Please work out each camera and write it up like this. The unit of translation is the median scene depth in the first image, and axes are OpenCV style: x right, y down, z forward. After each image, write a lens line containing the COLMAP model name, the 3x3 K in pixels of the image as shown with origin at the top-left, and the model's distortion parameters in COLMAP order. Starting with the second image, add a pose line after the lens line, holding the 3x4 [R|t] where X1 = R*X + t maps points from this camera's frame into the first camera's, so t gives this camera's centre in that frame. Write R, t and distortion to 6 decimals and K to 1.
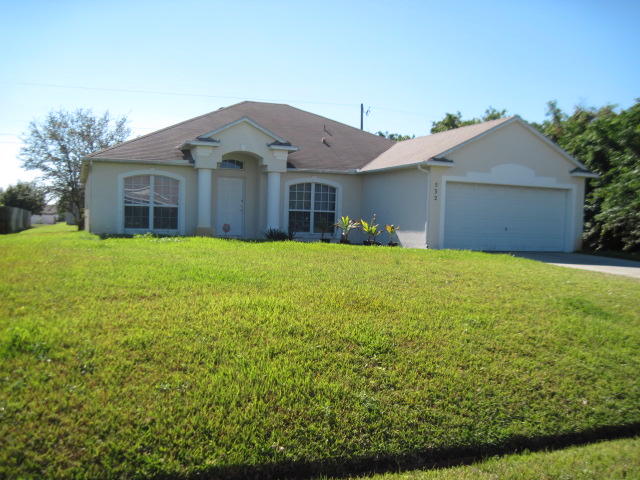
lens RADIAL K [[664.2, 0, 320.0], [0, 664.2, 240.0], [0, 0, 1]] dist [-0.119462, 0.001813]
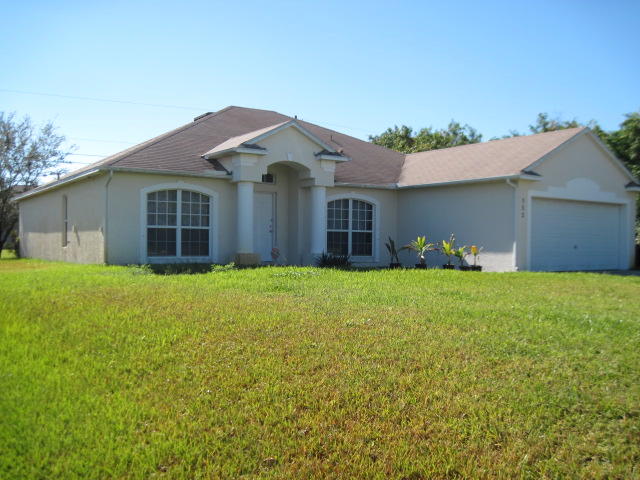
lens RADIAL K [[664.2, 0, 320.0], [0, 664.2, 240.0], [0, 0, 1]] dist [-0.119462, 0.001813]
pose [[0.973935, -0.018650, 0.226059, -0.269867], [0.023799, 0.999515, -0.020070, -0.016336], [-0.225575, 0.024927, 0.973907, 0.170970]]
